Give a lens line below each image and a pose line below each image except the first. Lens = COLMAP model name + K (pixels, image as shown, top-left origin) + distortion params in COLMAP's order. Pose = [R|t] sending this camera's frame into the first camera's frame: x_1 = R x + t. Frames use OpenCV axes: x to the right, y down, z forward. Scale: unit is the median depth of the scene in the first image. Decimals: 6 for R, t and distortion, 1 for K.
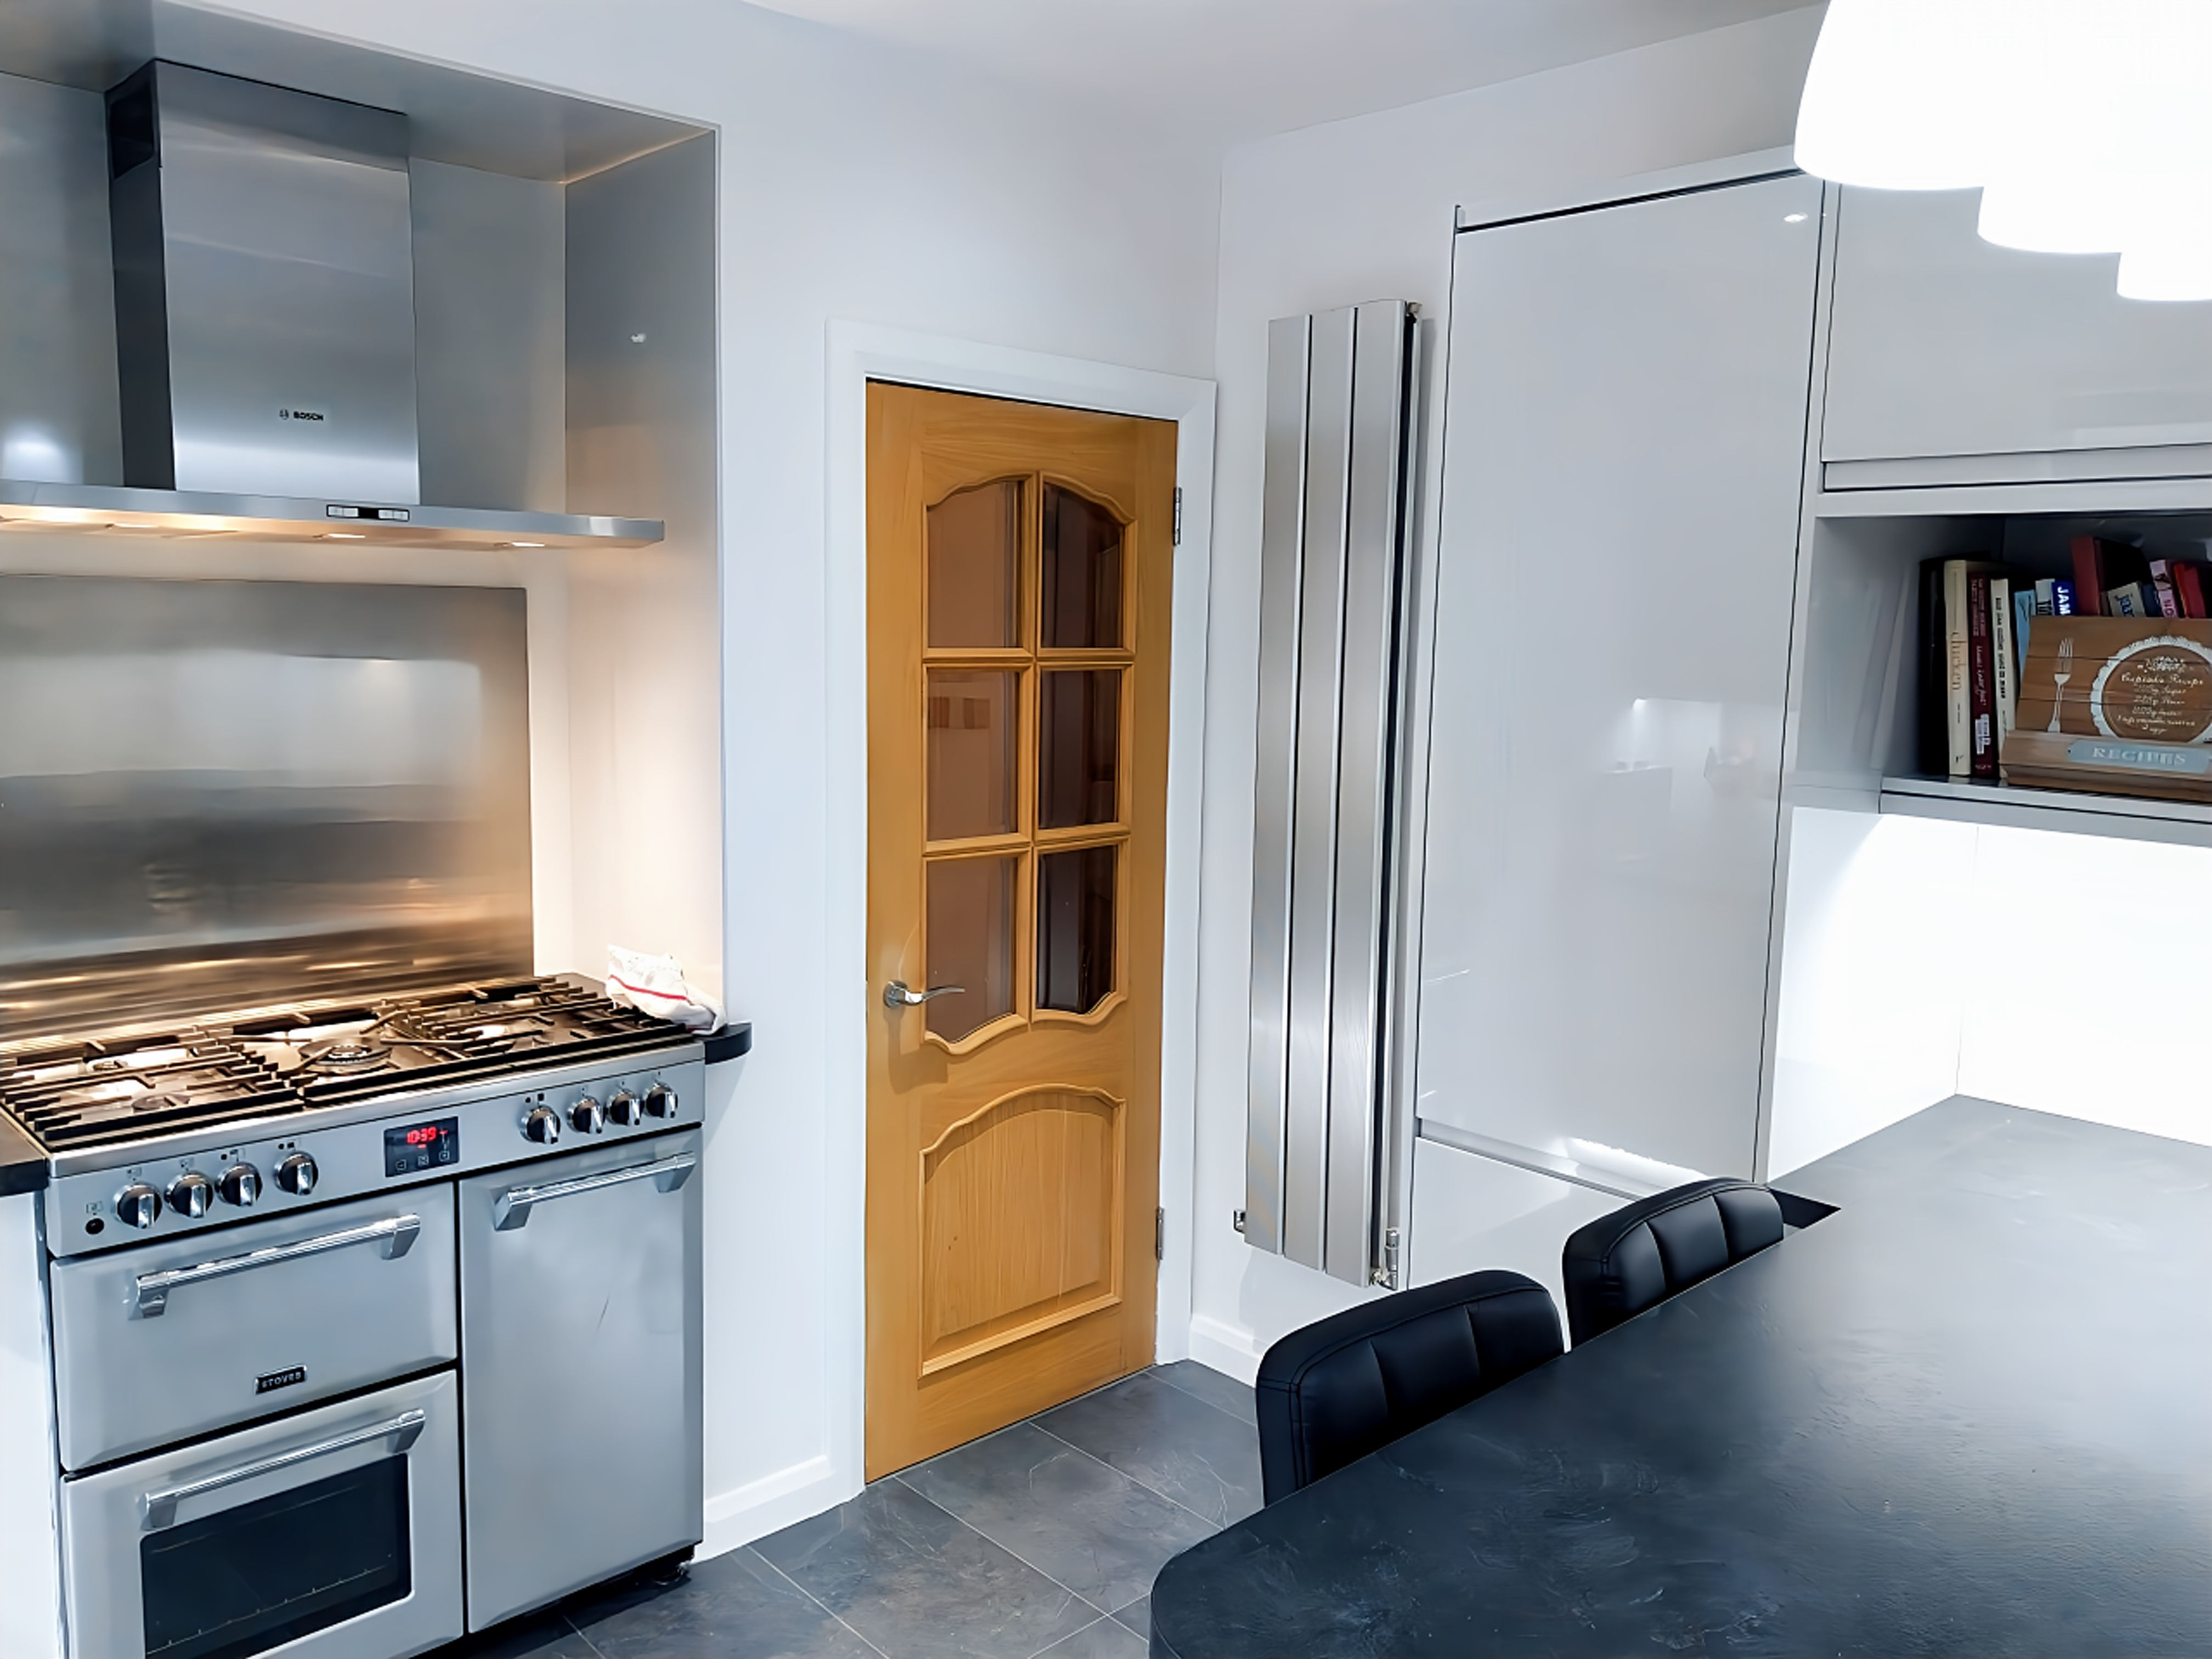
lens RADIAL K [[1716.6, 0, 1106.0], [0, 1716.6, 829.5], [0, 0, 1]] dist [0.041344, -0.027681]
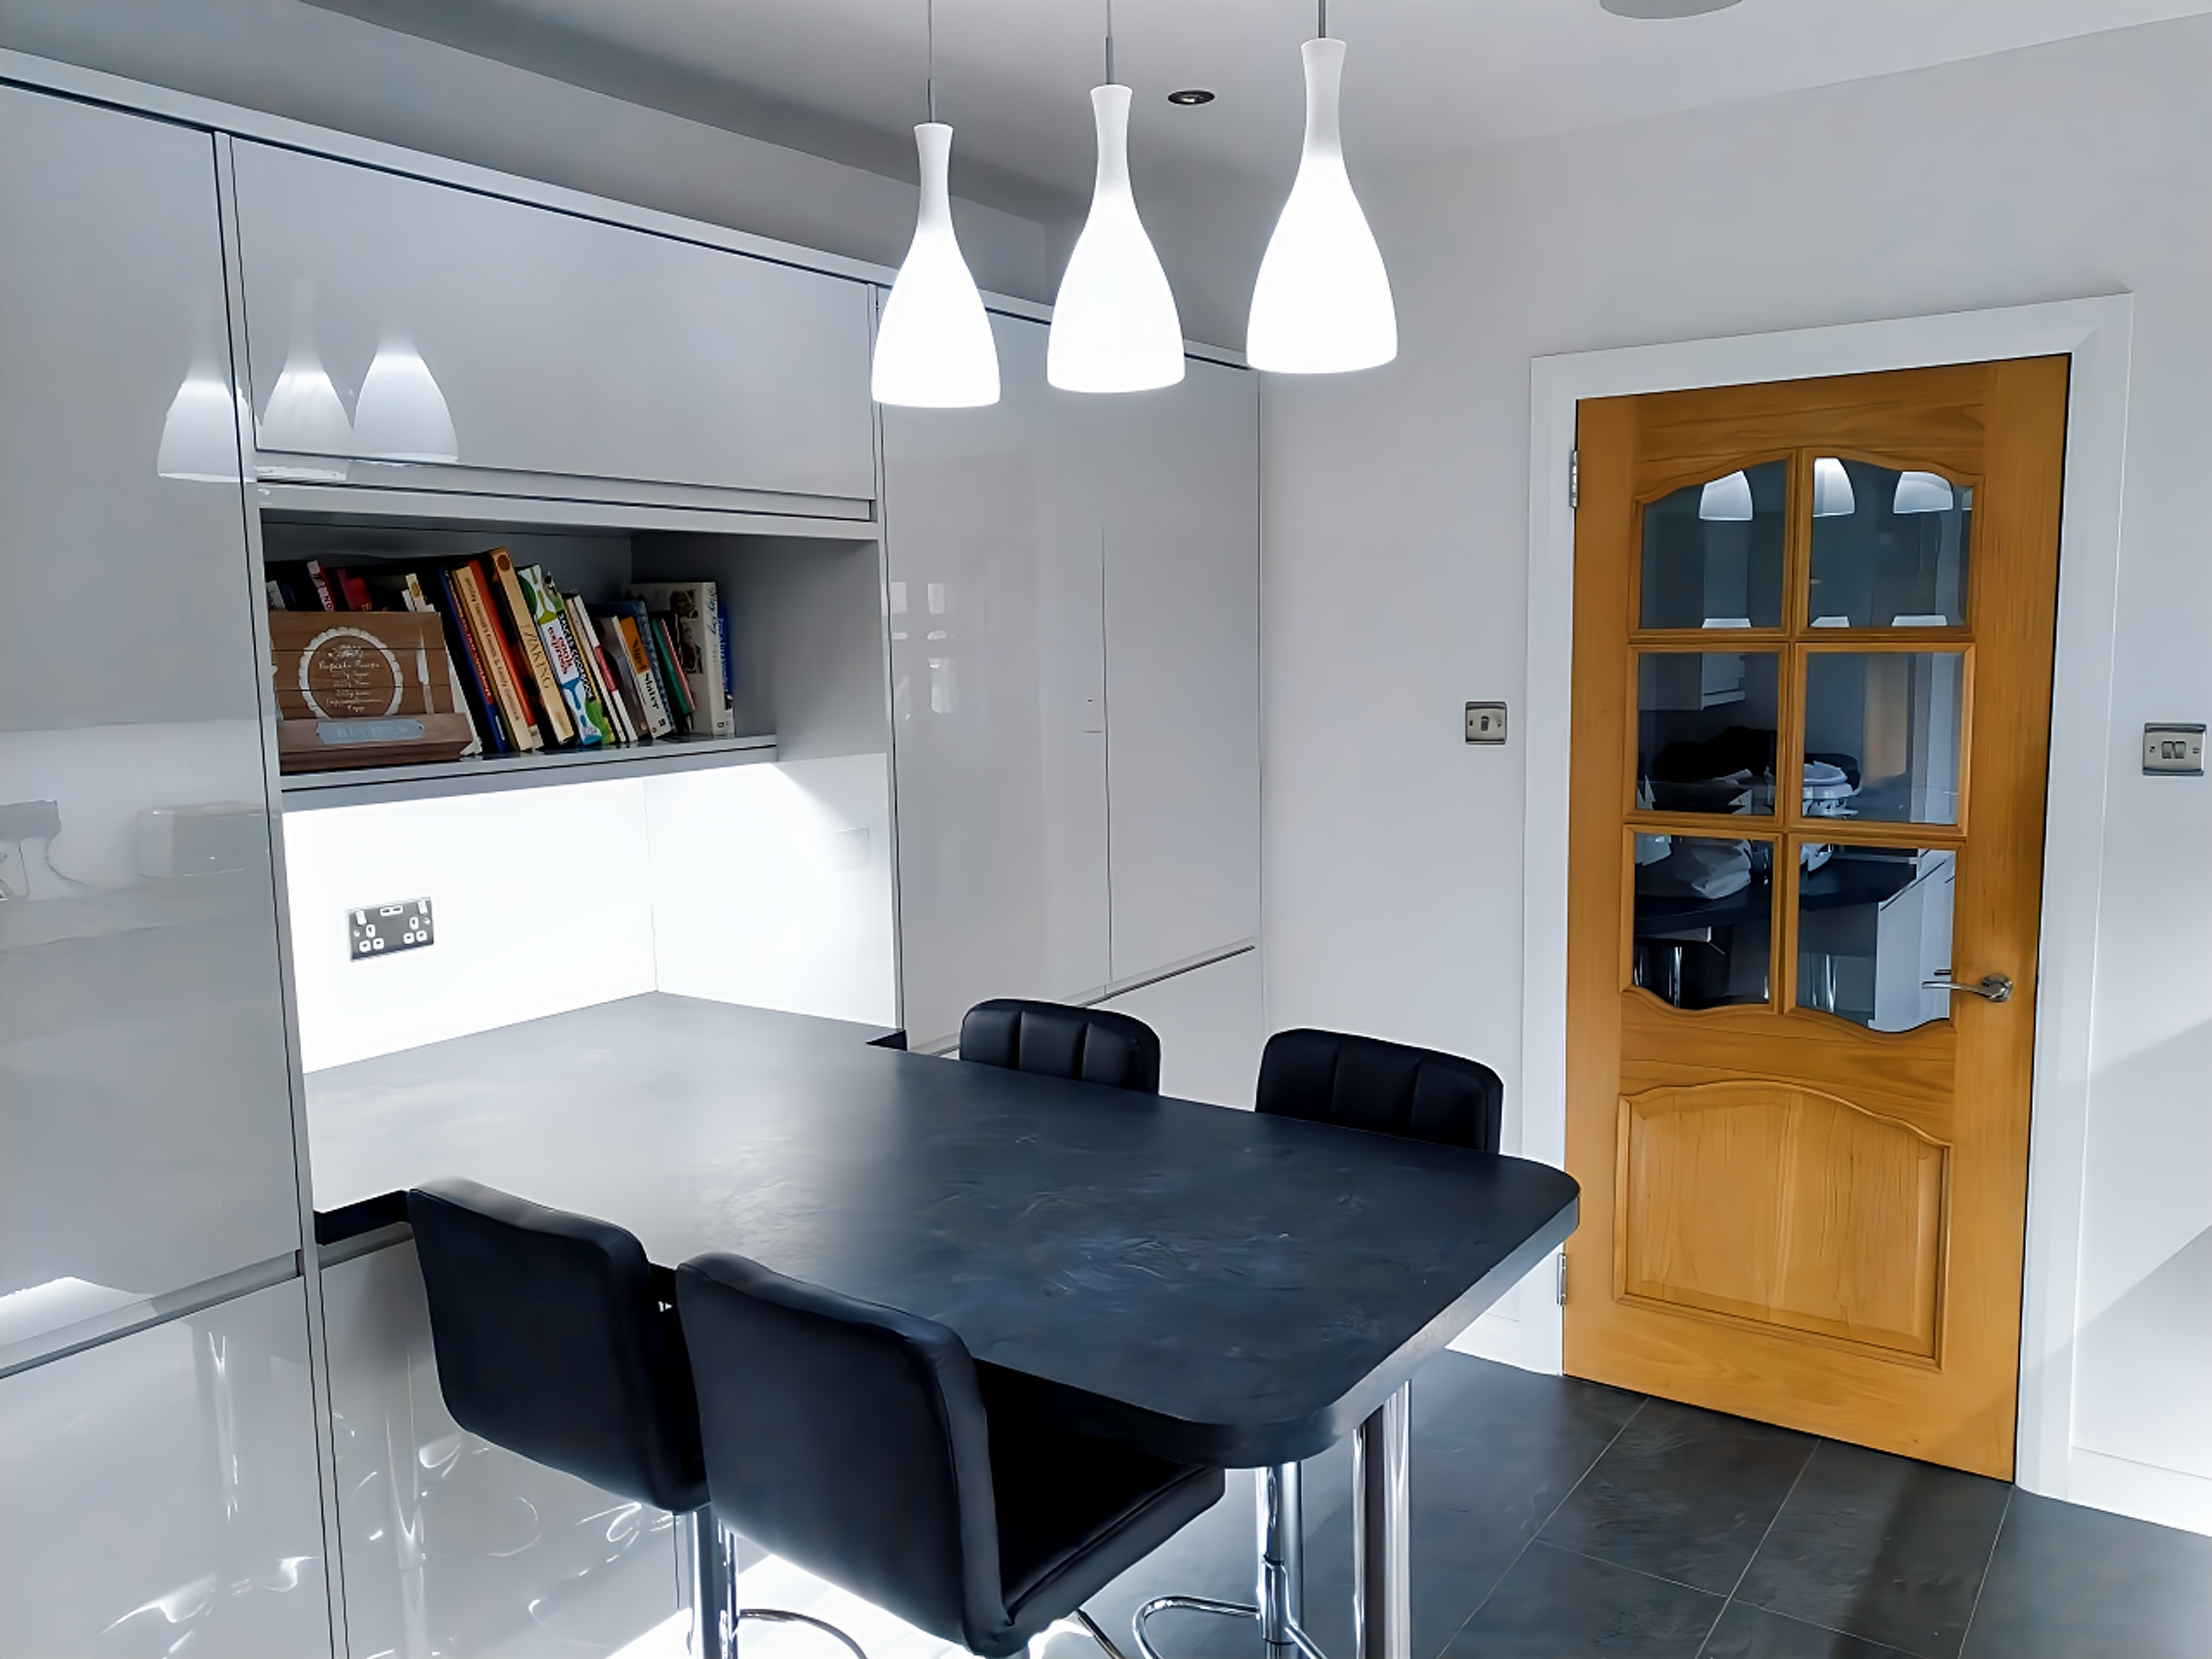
lens RADIAL K [[1716.6, 0, 1106.0], [0, 1716.6, 829.5], [0, 0, 1]] dist [0.041344, -0.027681]
pose [[-0.218060, -0.134633, 0.966604, -0.526392], [0.136389, 0.976515, 0.166781, -0.086098], [-0.966358, 0.168202, -0.194576, 0.634284]]
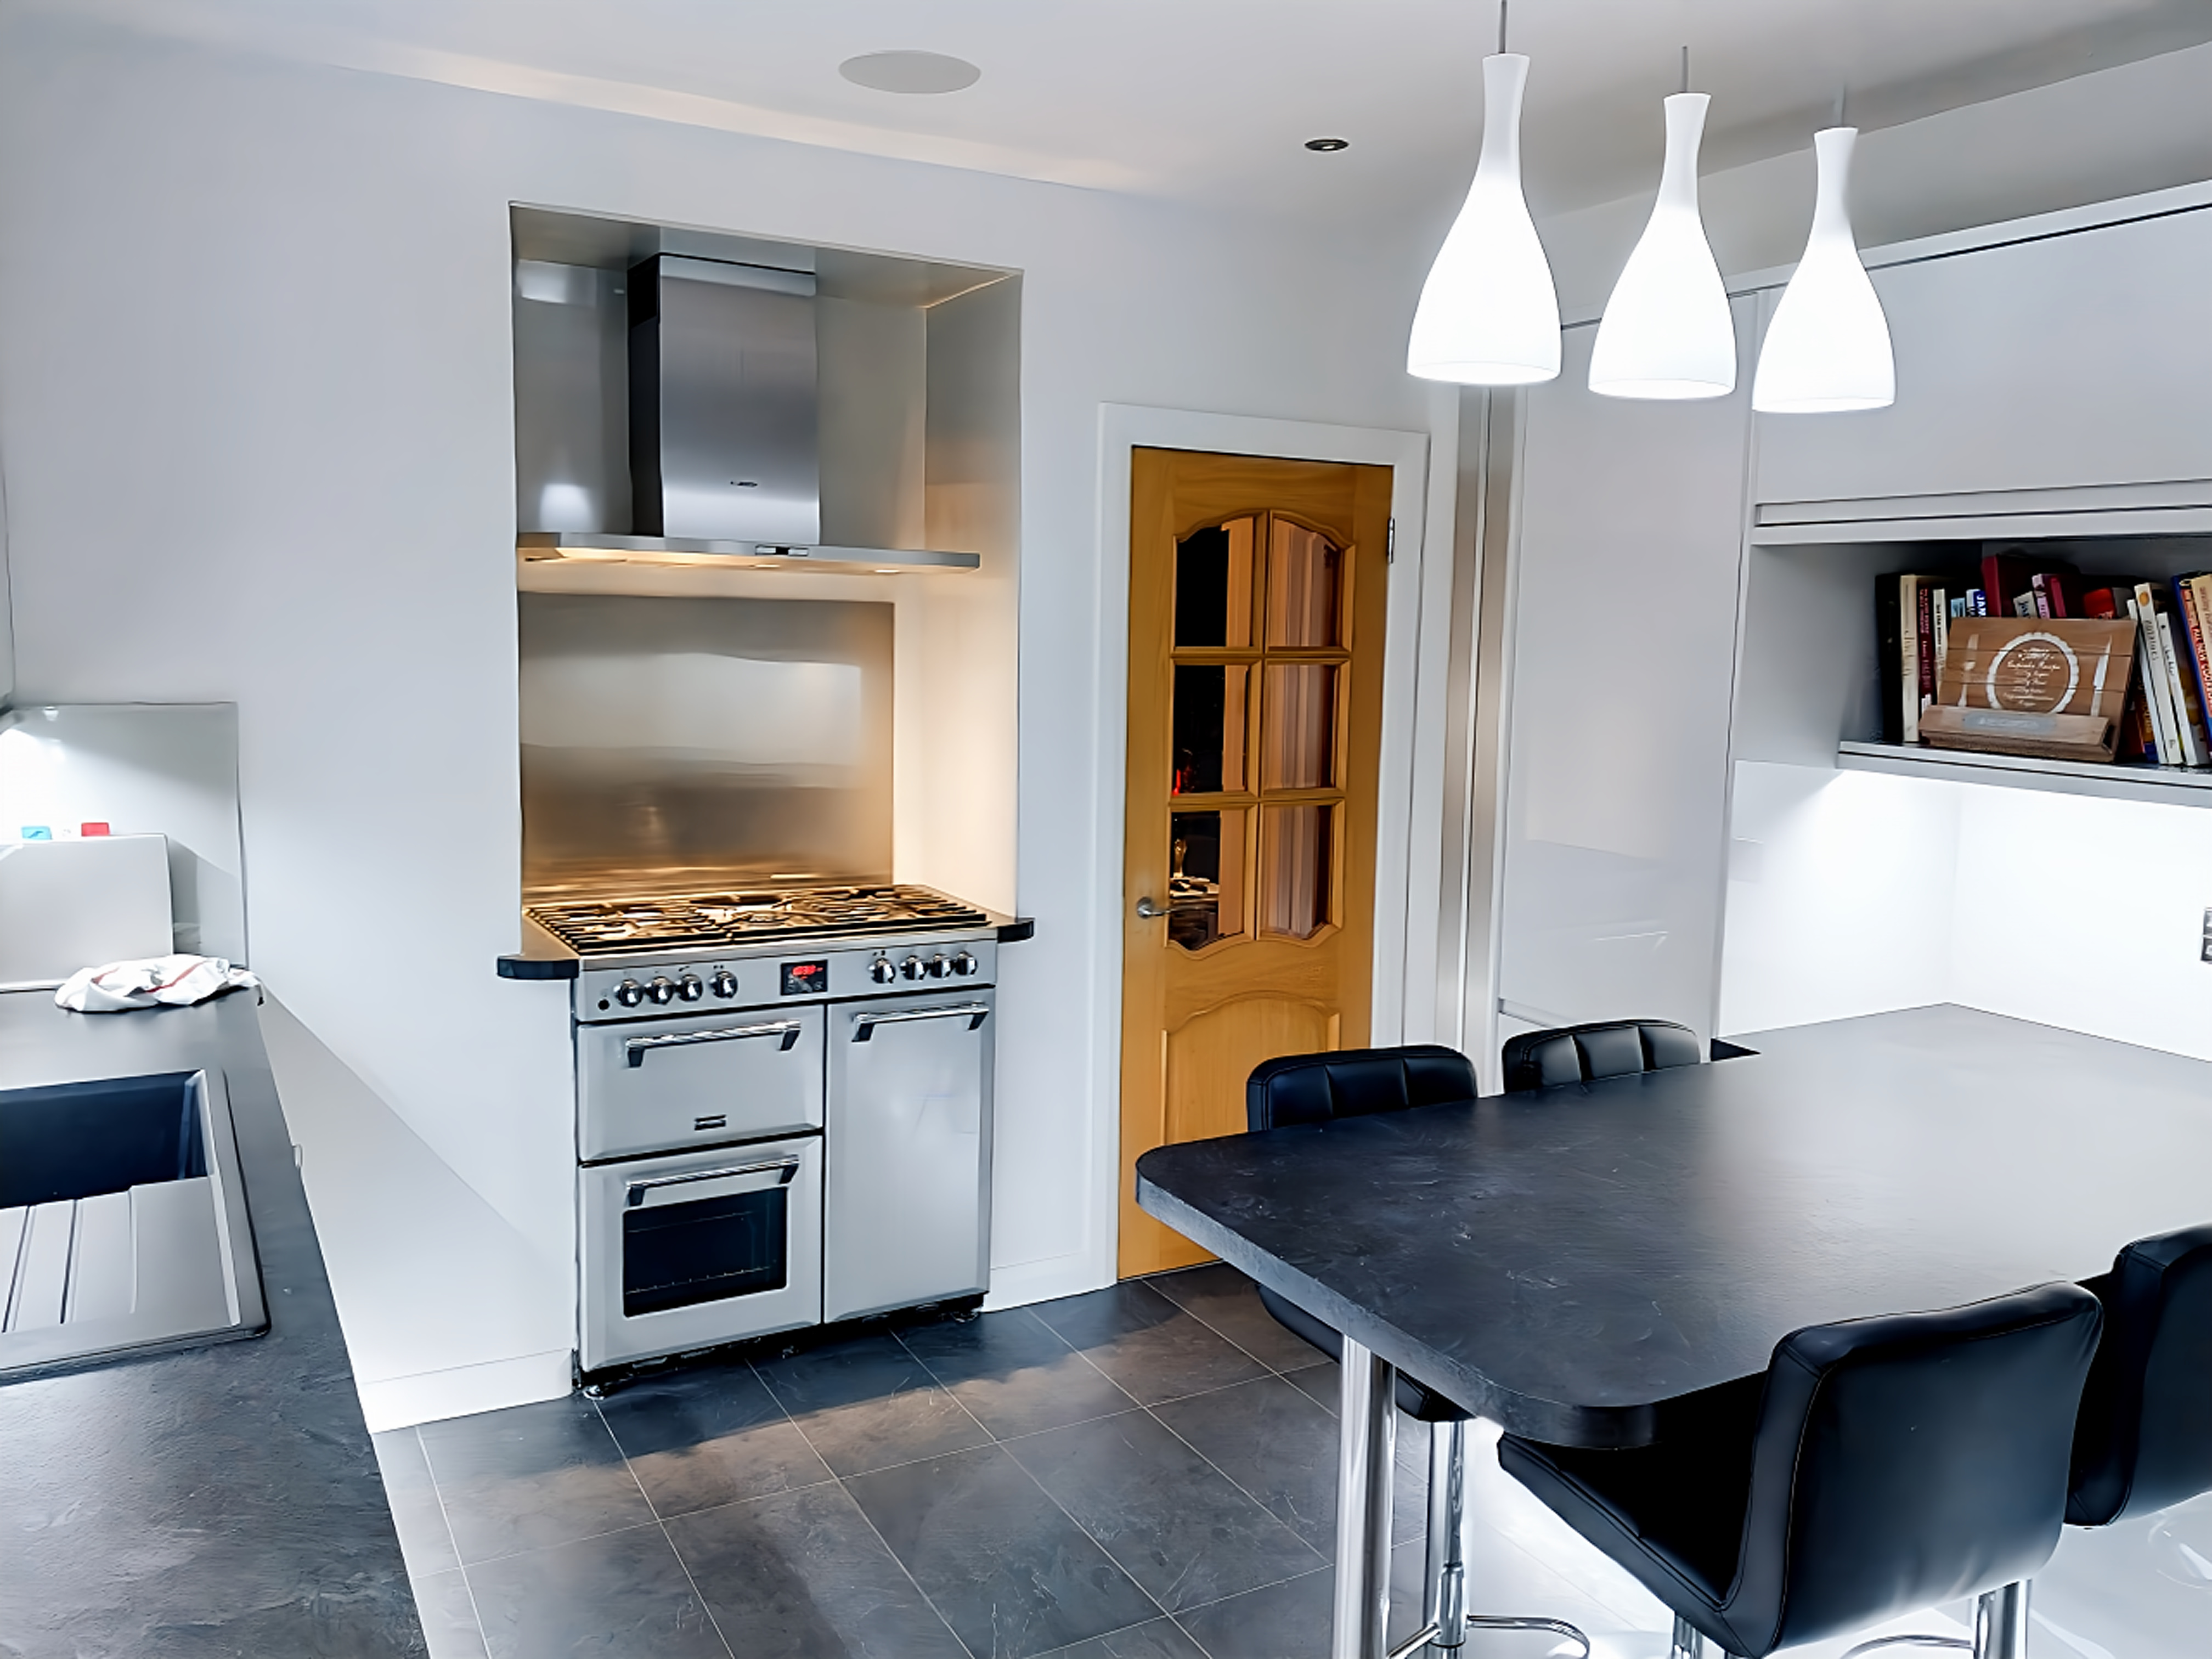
lens RADIAL K [[1688.1, 0, 1106.0], [0, 1688.1, 829.5], [0, 0, 1]] dist [0.182455, -0.225789]
pose [[0.971907, 0.030911, -0.233325, 0.200222], [-0.032050, 0.999486, -0.001093, 0.051547], [0.233171, 0.008540, 0.972398, -0.372620]]
